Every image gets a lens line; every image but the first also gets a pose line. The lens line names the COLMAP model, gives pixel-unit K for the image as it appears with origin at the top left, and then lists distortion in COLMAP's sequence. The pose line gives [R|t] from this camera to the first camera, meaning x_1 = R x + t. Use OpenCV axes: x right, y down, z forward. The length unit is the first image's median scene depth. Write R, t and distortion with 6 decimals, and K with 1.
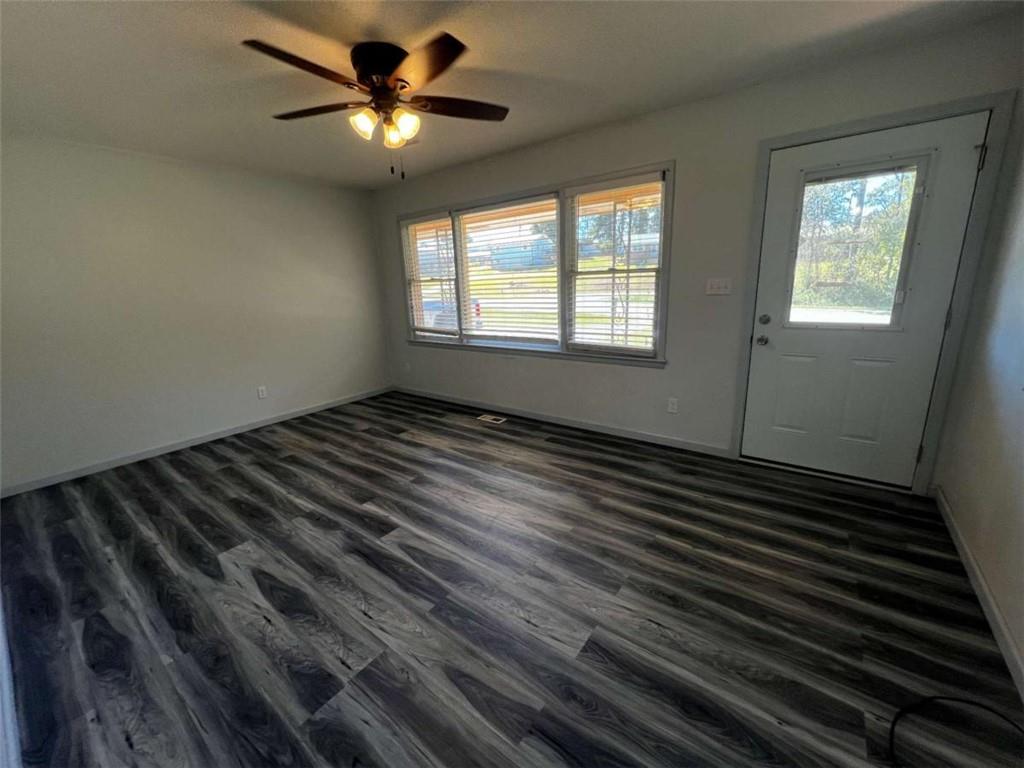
lens RADIAL K [[410.0, 0, 508.8], [0, 410.0, 383.1], [0, 0, 1]] dist [0.000407, -0.000260]
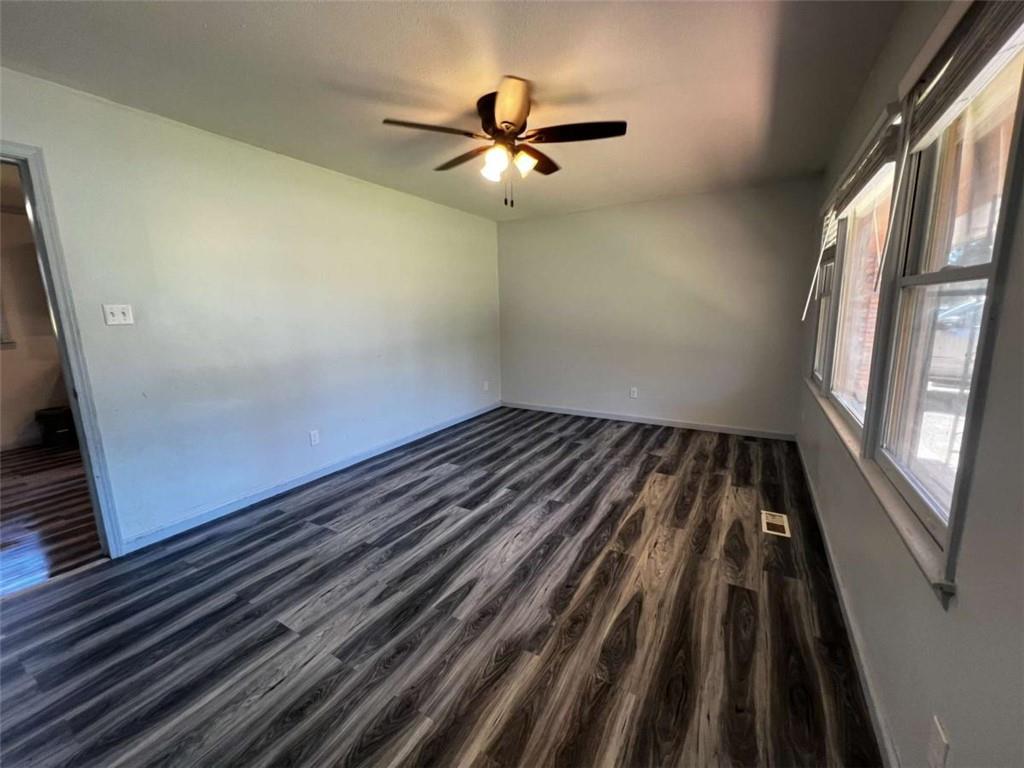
lens RADIAL K [[410.0, 0, 509.4], [0, 410.0, 381.0], [0, 0, 1]] dist [0.000407, -0.000260]
pose [[0.108990, 0.205340, -0.972603, 0.645387], [-0.222168, 0.958713, 0.177511, -0.187569], [0.968898, 0.196735, 0.150110, 0.686958]]
